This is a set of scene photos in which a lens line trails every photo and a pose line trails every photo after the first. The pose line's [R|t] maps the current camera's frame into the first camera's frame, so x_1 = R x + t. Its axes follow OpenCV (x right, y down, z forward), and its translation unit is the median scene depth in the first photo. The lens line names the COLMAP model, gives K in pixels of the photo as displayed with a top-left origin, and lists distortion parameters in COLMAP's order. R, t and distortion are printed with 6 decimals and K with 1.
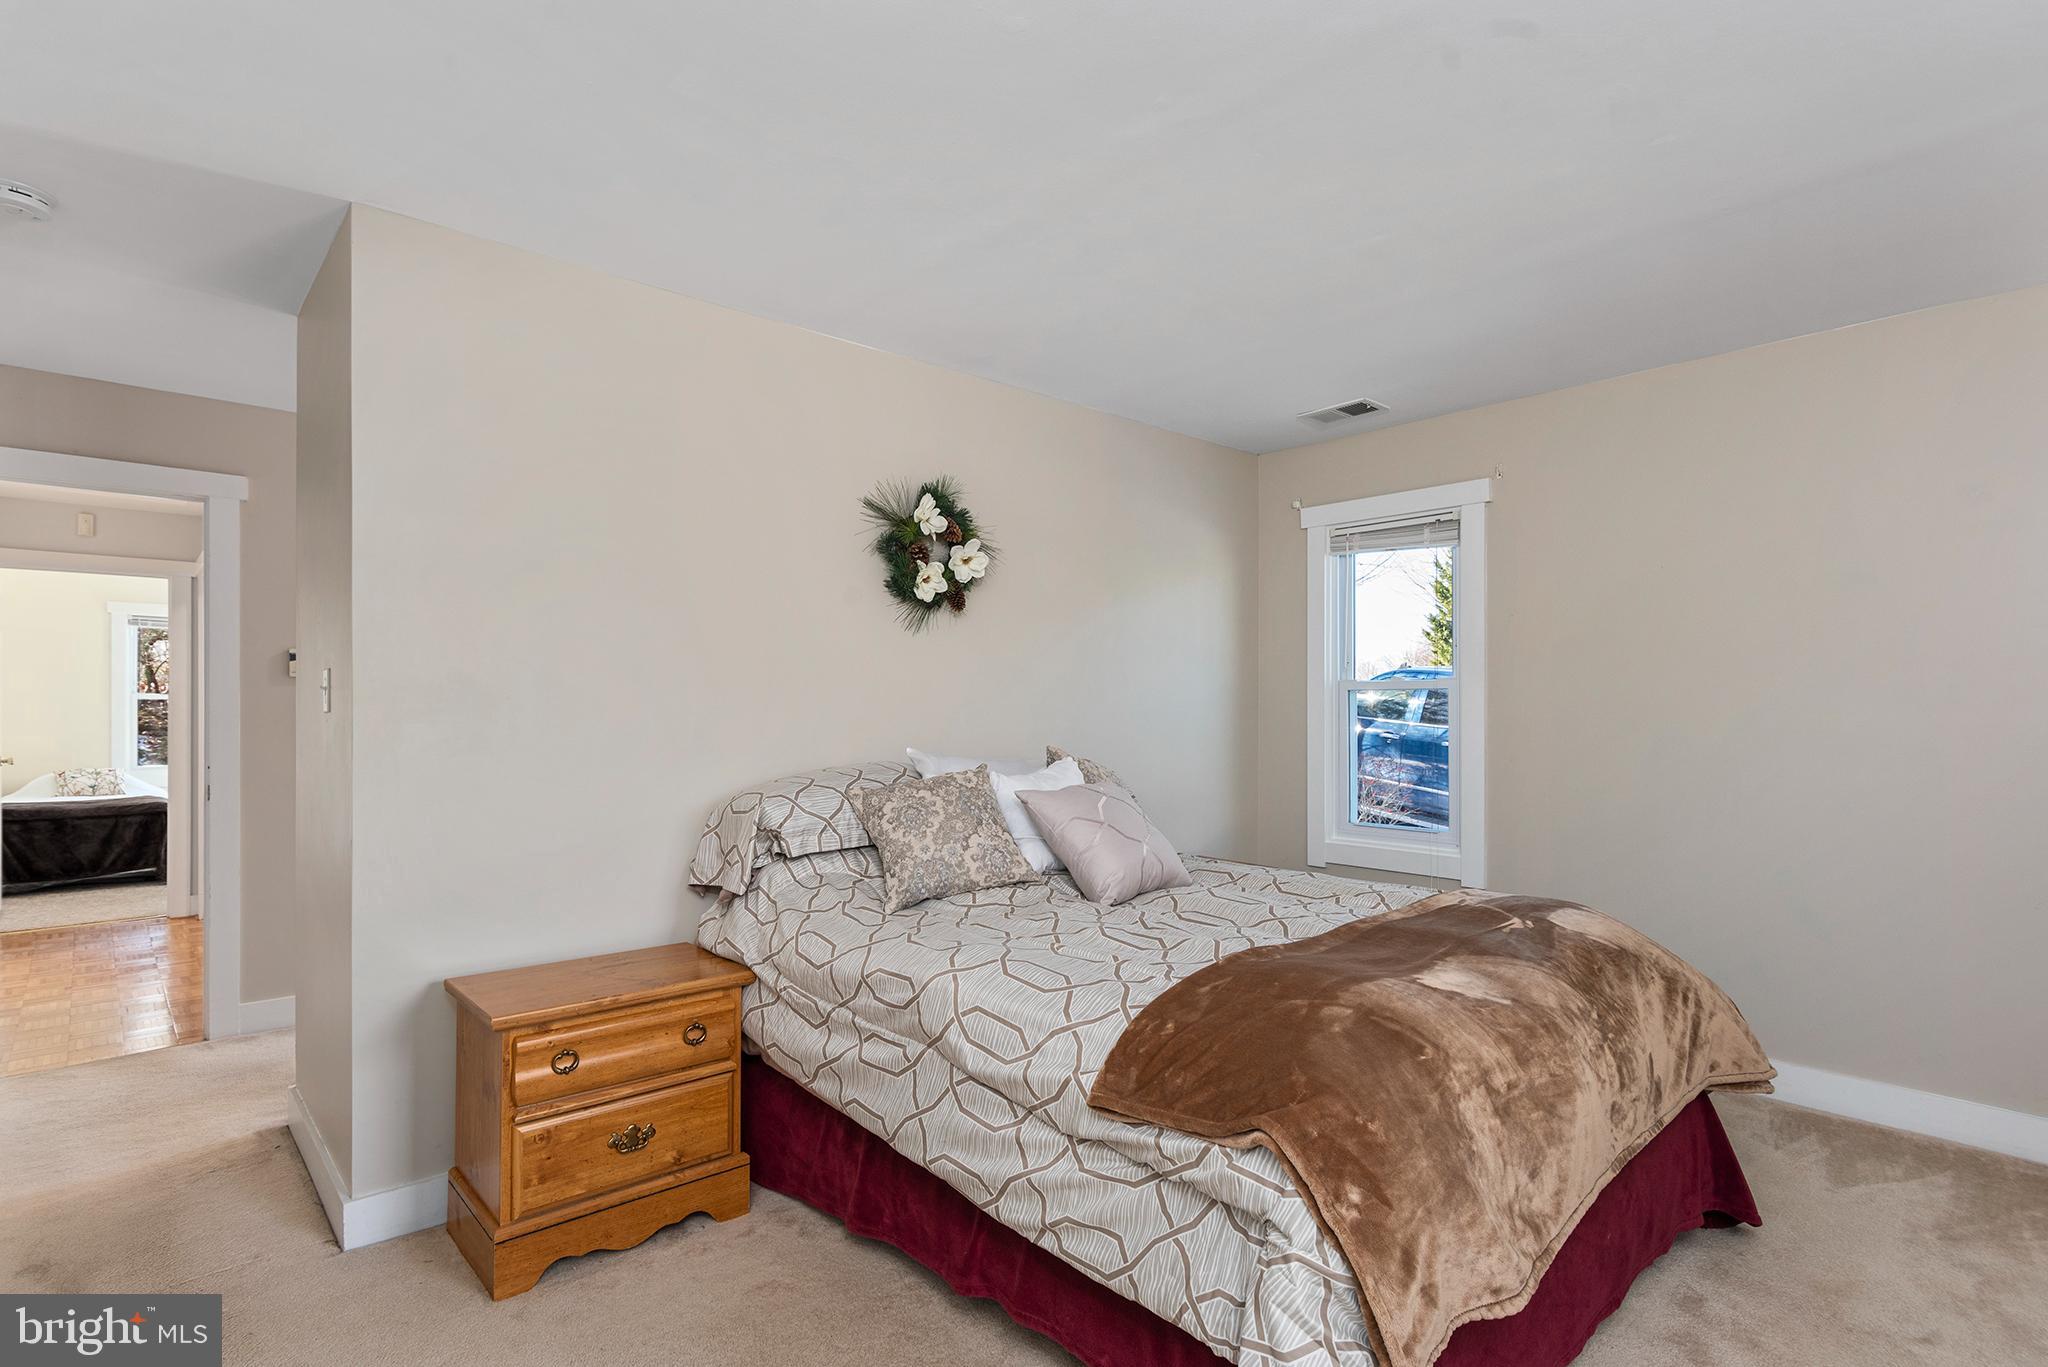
lens RADIAL K [[1009.7, 0, 1020.7], [0, 1009.7, 701.2], [0, 0, 1]] dist [-0.001012, 0.000352]
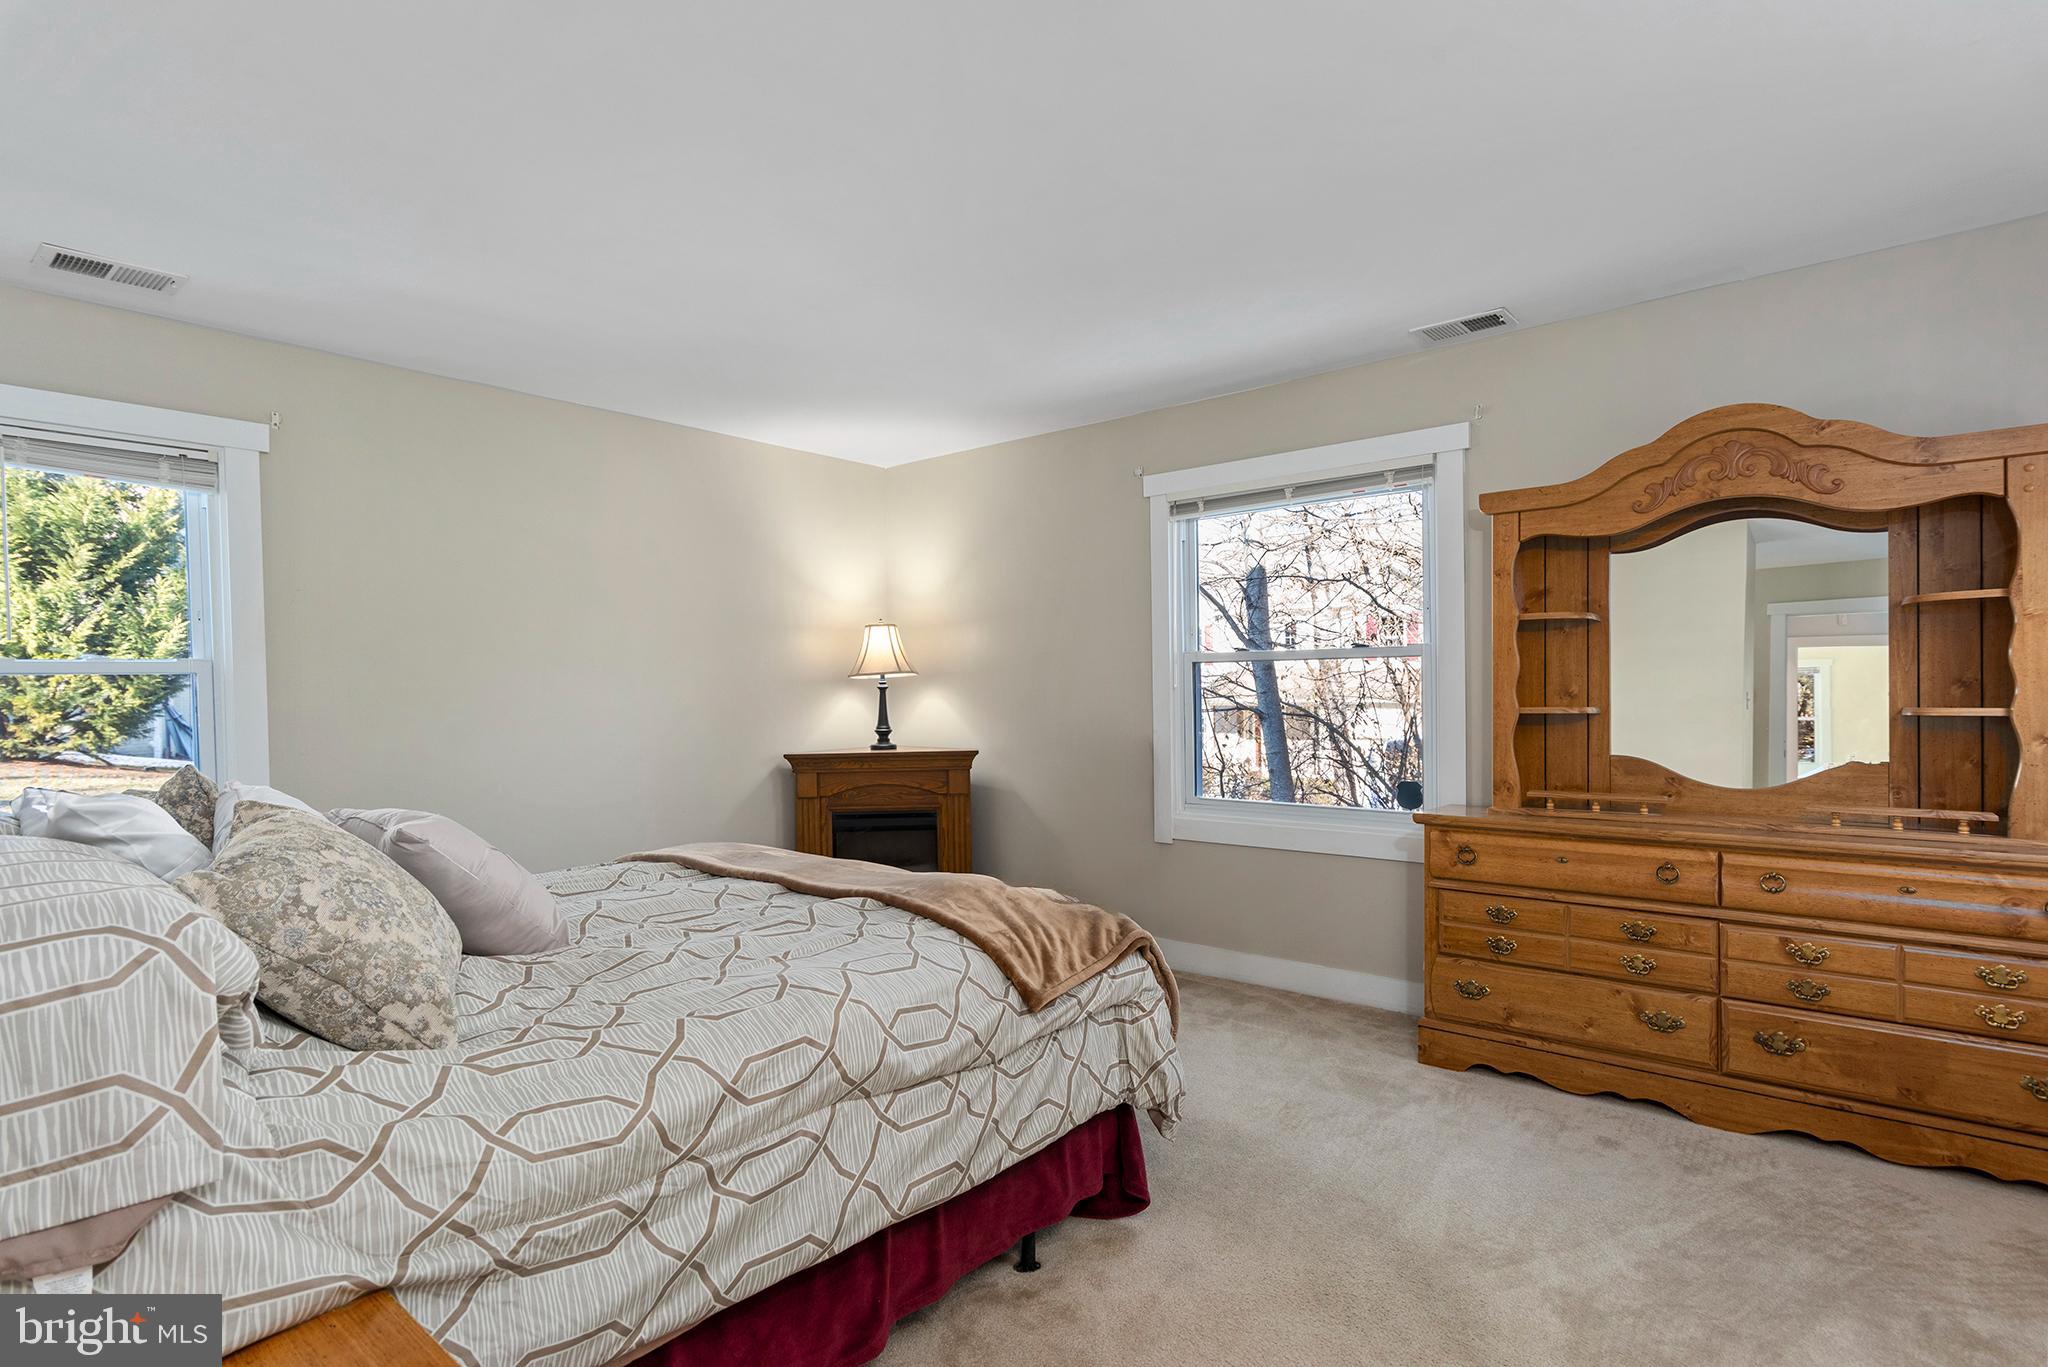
lens RADIAL K [[1009.7, 0, 1020.7], [0, 1009.7, 701.2], [0, 0, 1]] dist [-0.001012, 0.000352]
pose [[-0.145678, -0.018116, 0.989166, -0.699530], [0.015268, 0.999672, 0.020557, 0.004644], [-0.989214, 0.018098, -0.145354, 0.745745]]
